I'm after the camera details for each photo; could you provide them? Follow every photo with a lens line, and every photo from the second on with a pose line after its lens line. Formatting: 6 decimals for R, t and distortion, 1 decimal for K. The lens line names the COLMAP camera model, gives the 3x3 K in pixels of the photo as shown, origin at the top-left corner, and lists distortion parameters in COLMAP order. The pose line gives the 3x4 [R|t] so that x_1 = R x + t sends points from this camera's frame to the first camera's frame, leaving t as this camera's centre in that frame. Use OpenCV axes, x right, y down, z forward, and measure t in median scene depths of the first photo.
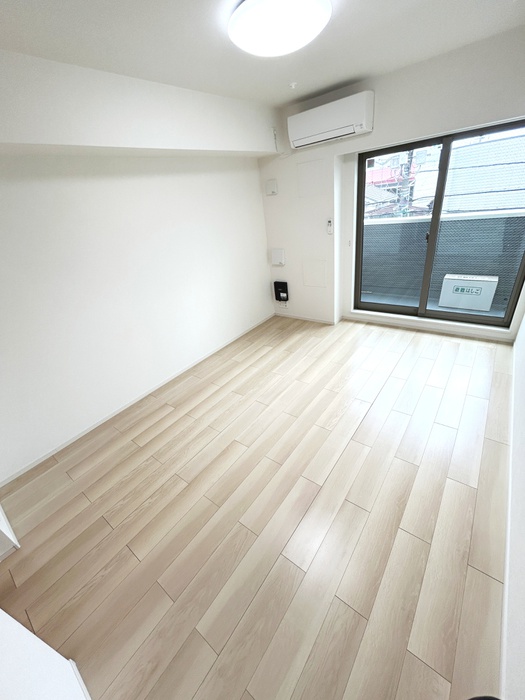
lens RADIAL K [[282.1, 0, 262.2], [0, 282.1, 351.4], [0, 0, 1]] dist [-0.003179, 0.000910]
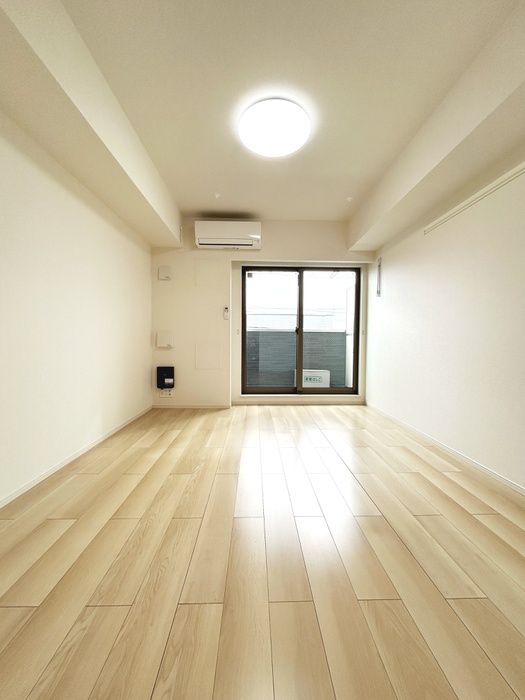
lens RADIAL K [[282.1, 0, 263.0], [0, 282.1, 351.0], [0, 0, 1]] dist [-0.003179, 0.000910]
pose [[0.765131, 0.108085, 0.634738, -0.351070], [0.213777, 0.887244, -0.408775, 0.181936], [-0.607350, 0.448459, 0.655752, 0.269984]]
